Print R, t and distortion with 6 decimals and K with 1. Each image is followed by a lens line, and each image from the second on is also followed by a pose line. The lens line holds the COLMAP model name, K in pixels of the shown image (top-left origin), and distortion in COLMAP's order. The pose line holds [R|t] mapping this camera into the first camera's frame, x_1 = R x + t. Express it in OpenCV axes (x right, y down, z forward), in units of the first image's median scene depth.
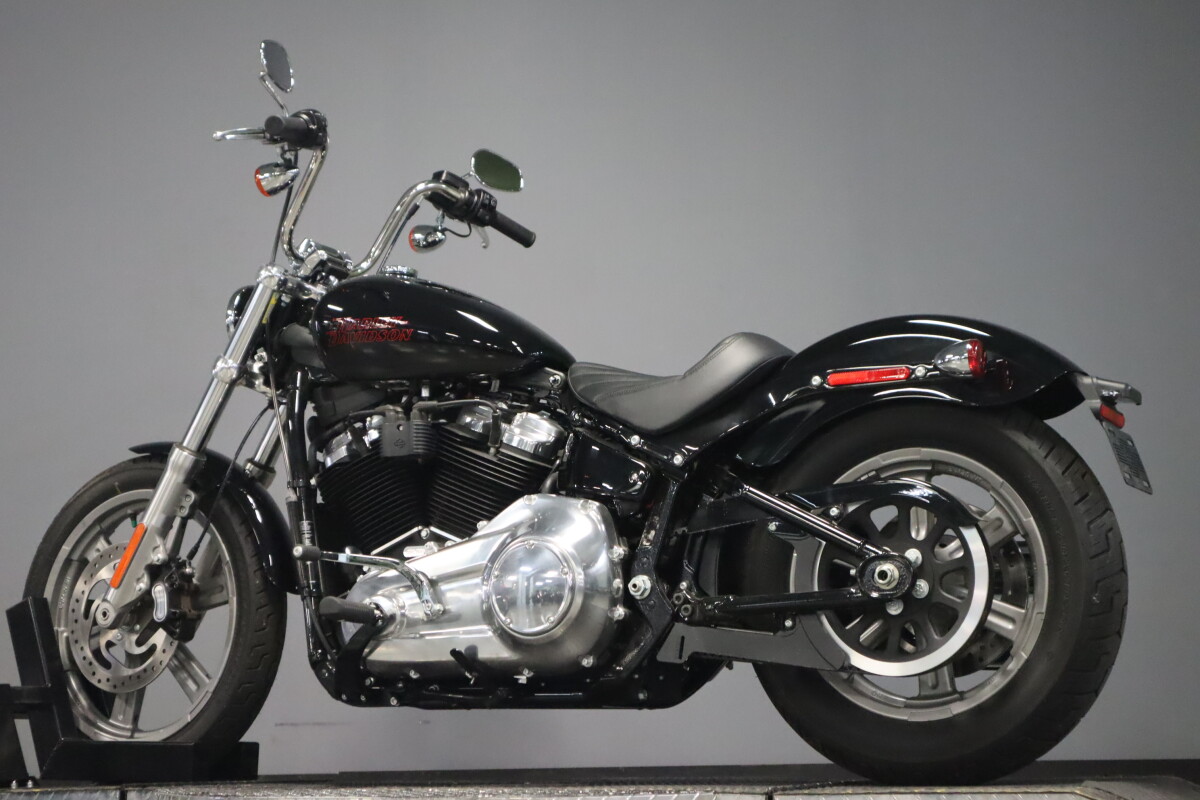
lens RADIAL K [[1965.5, 0, 600.0], [0, 1965.5, 400.0], [0, 0, 1]] dist [-0.002928, 0.039853]
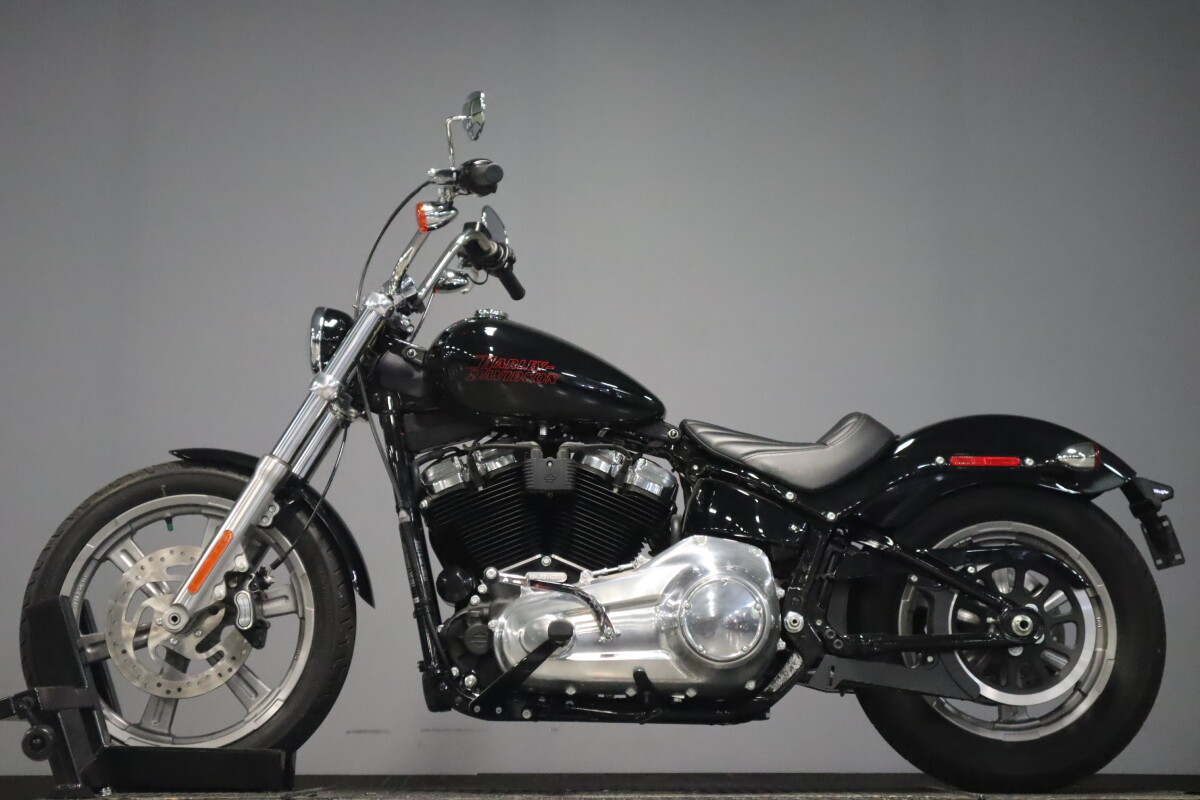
lens RADIAL K [[1768.1, 0, 600.0], [0, 1768.1, 400.0], [0, 0, 1]] dist [0.009855, 0.043506]
pose [[0.872301, 0.101612, 0.478294, -0.580958], [-0.095883, 0.994725, -0.036456, 0.012689], [-0.479476, -0.014059, 0.877443, 0.130908]]
